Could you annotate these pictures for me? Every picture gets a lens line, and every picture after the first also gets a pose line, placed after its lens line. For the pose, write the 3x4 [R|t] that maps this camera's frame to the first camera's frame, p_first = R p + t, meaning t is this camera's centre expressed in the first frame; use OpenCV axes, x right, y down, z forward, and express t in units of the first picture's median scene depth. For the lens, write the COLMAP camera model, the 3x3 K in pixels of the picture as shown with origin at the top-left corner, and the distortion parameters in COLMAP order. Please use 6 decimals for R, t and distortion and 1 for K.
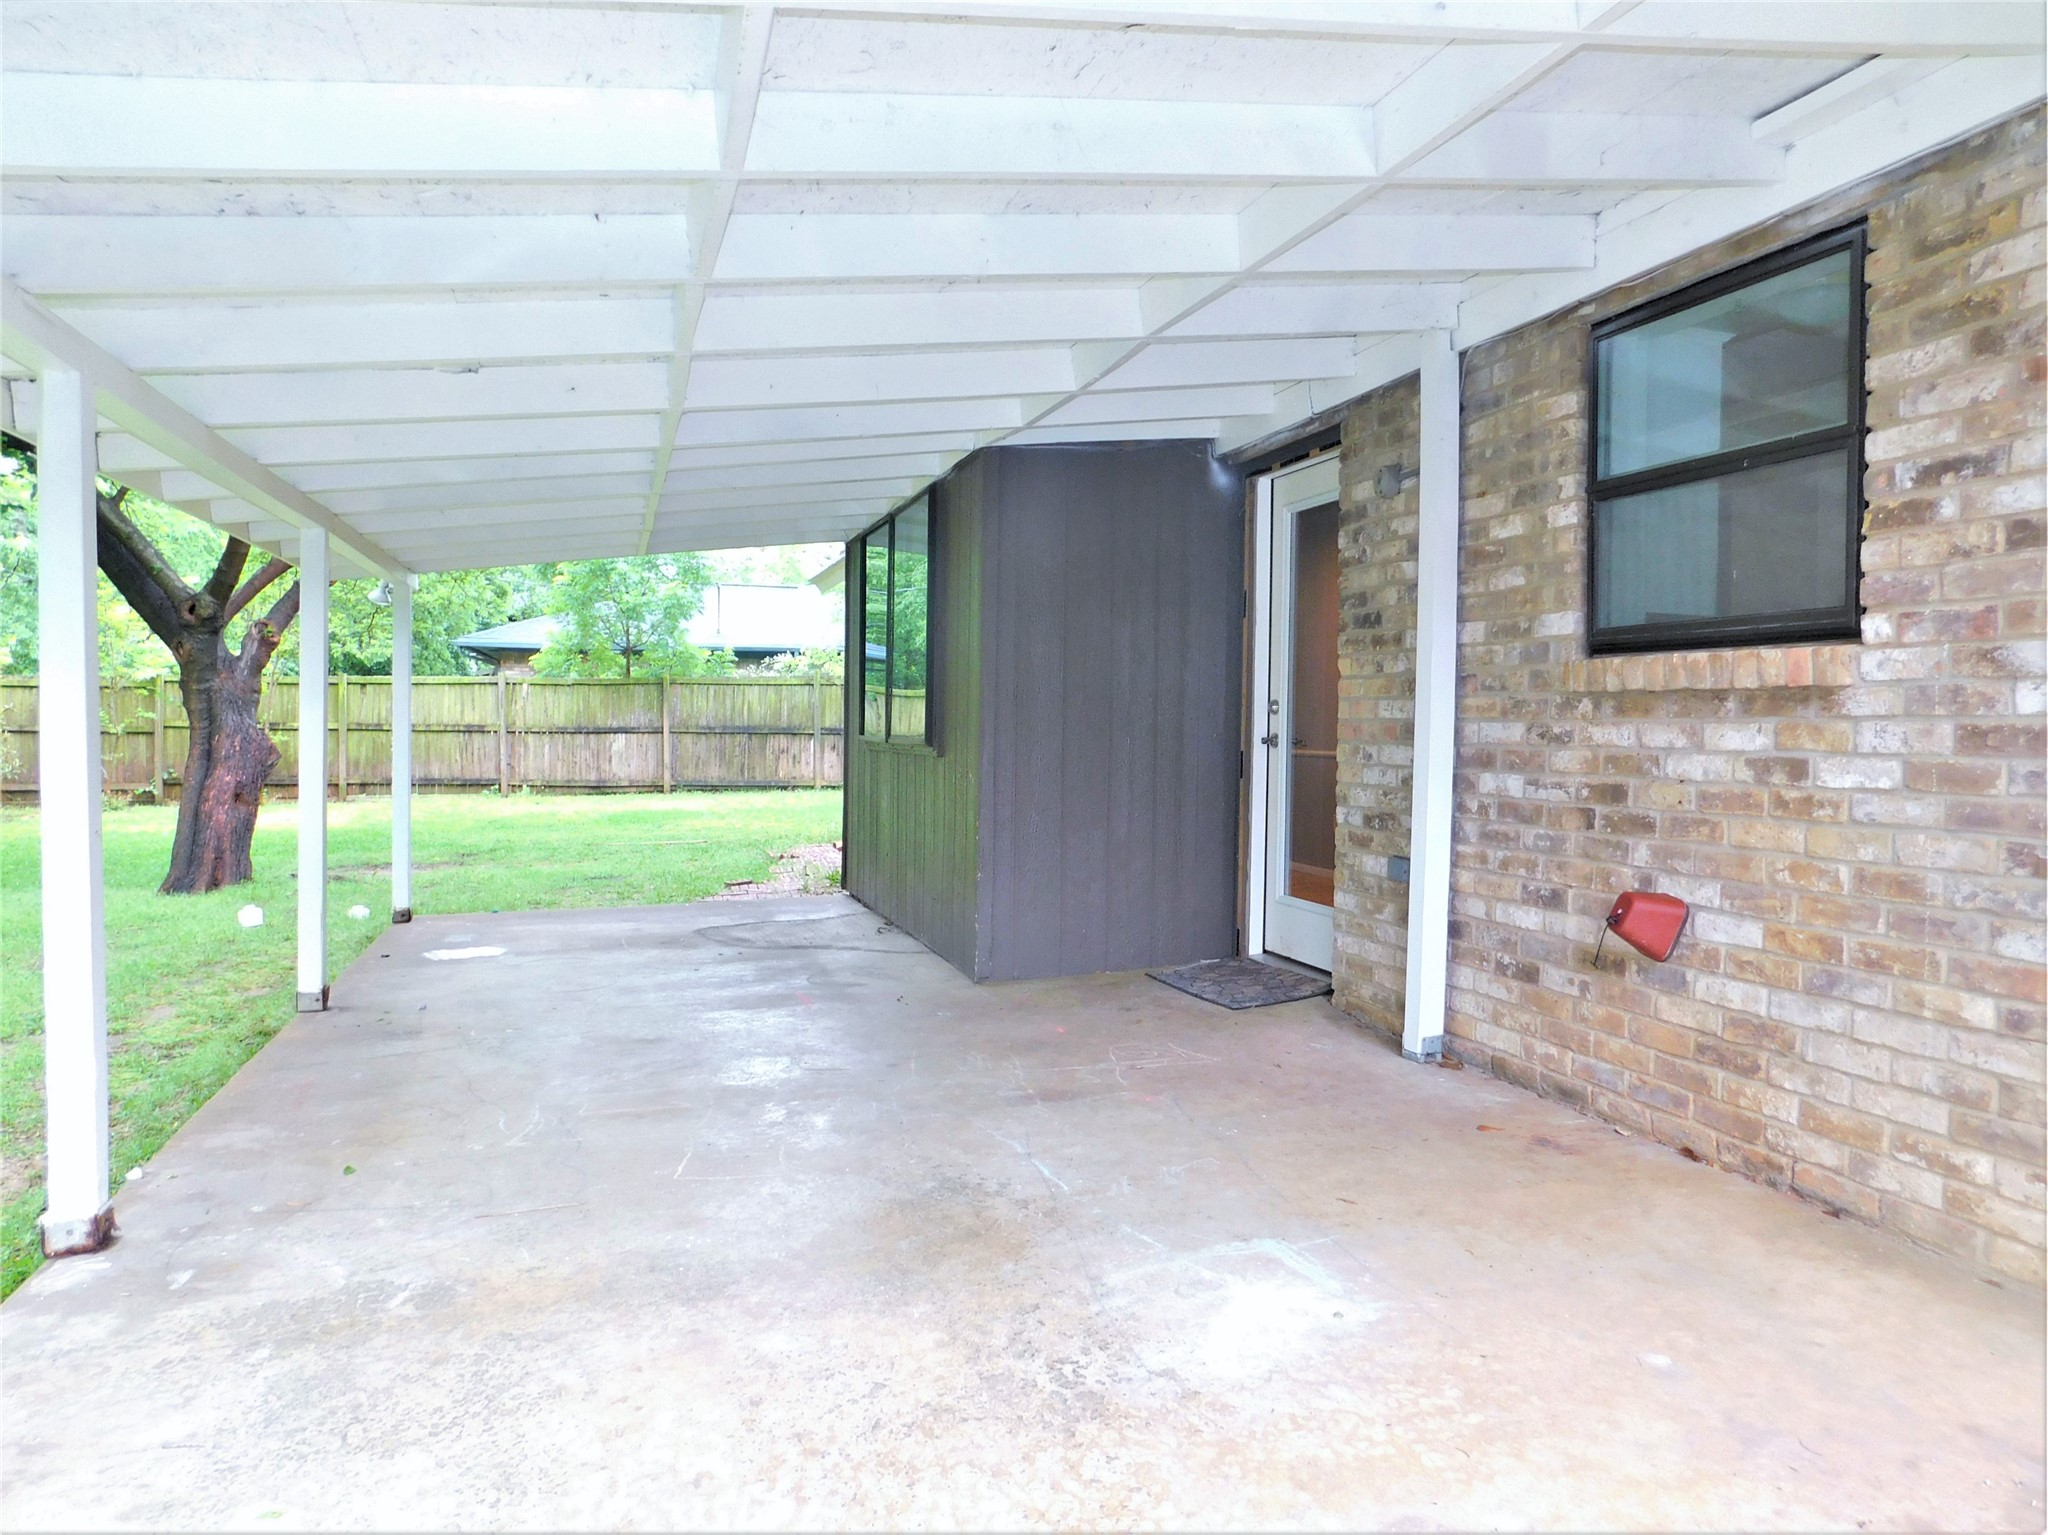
lens RADIAL K [[1361.0, 0, 1023.9], [0, 1361.0, 752.5], [0, 0, 1]] dist [-0.056126, 0.044725]
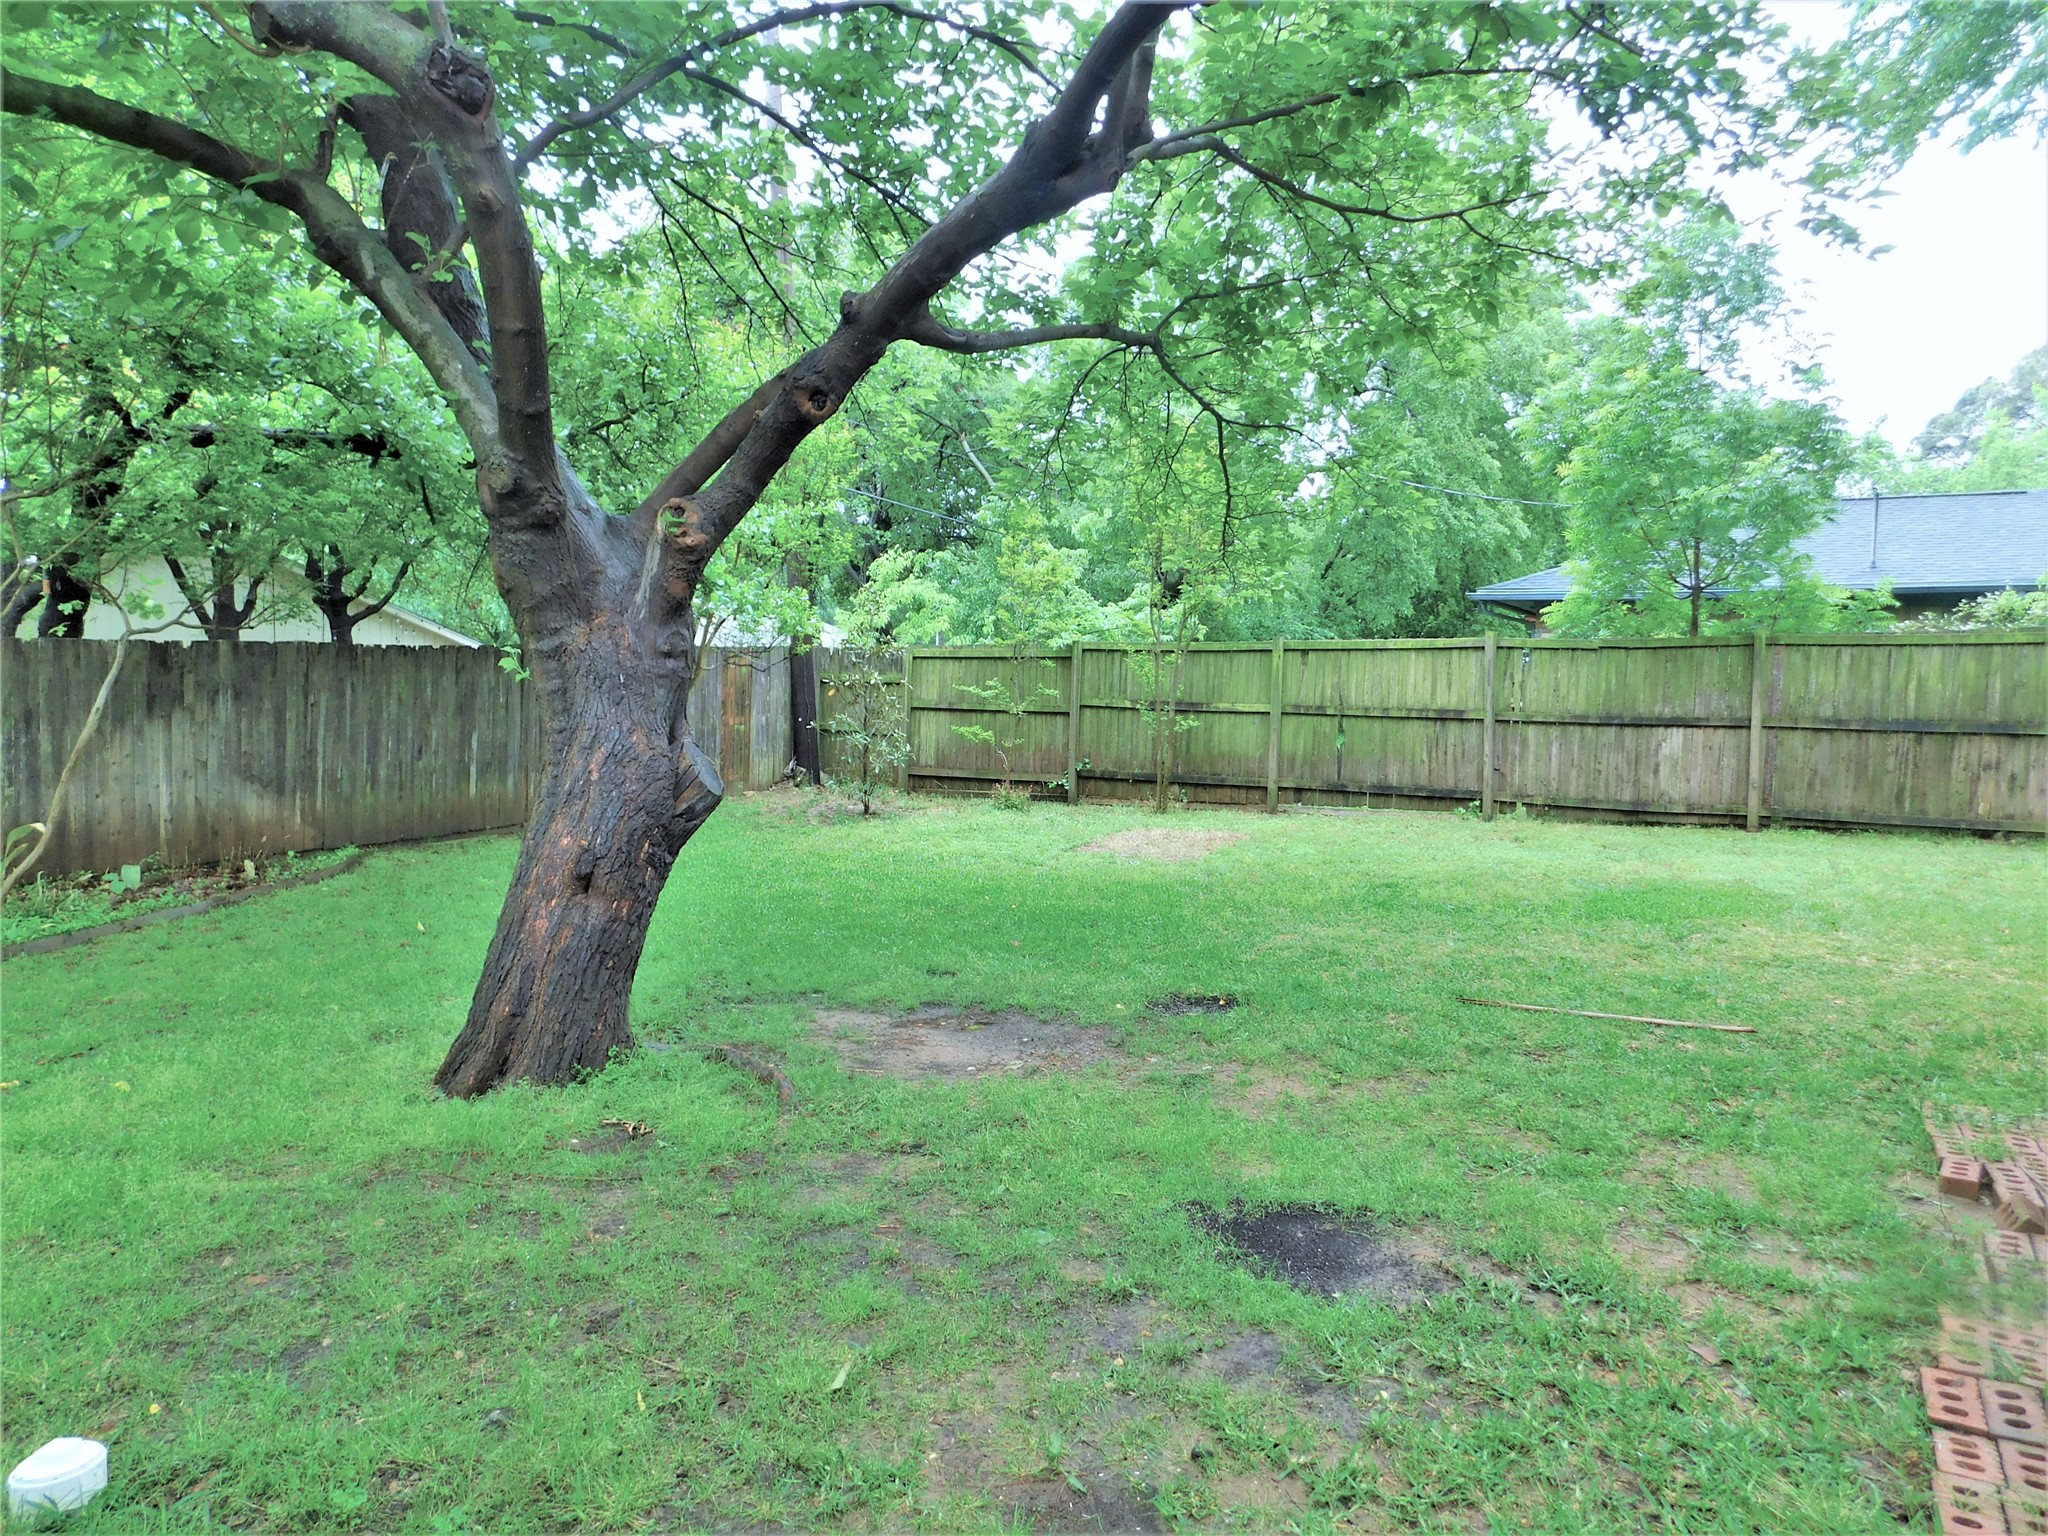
lens RADIAL K [[1361.0, 0, 1030.2], [0, 1361.0, 761.8], [0, 0, 1]] dist [-0.056126, 0.044725]
pose [[0.702398, 0.043434, -0.710458, -0.210742], [-0.024852, 0.999024, 0.036505, -0.041832], [0.711350, -0.007985, 0.702792, 1.116135]]
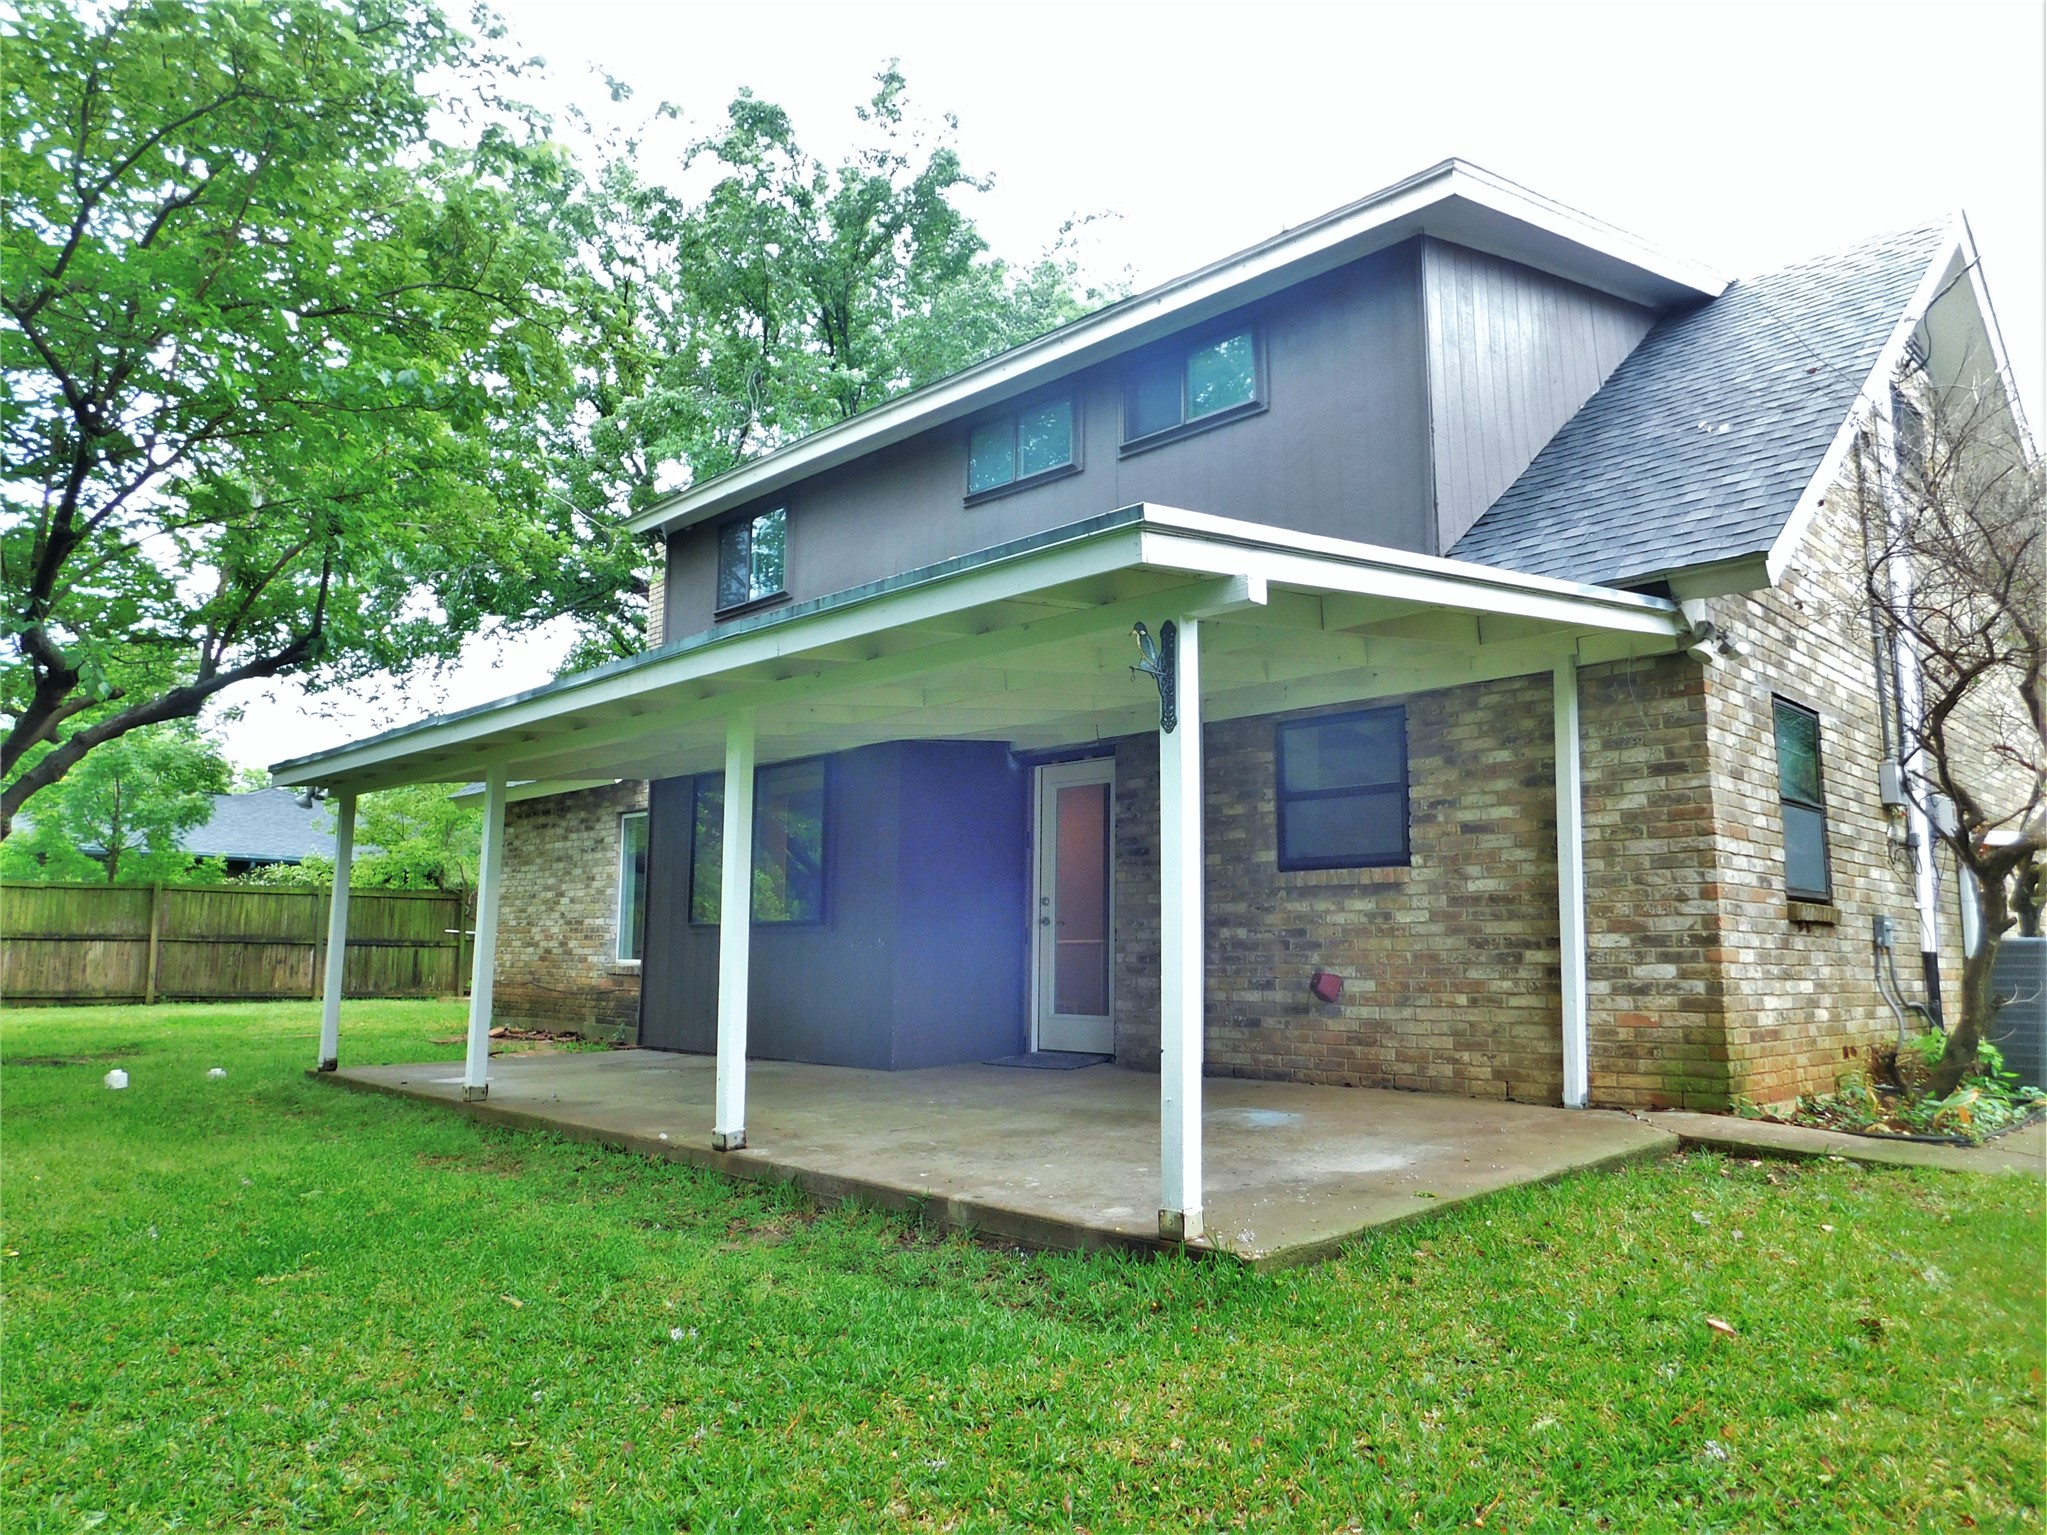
lens RADIAL K [[1360.4, 0, 1007.9], [0, 1360.4, 760.2], [0, 0, 1]] dist [-0.056126, 0.044725]
pose [[0.890783, 0.070067, 0.448996, -0.499446], [0.005153, 0.986421, -0.164156, 0.056193], [-0.454401, 0.148540, 0.878326, -0.389427]]
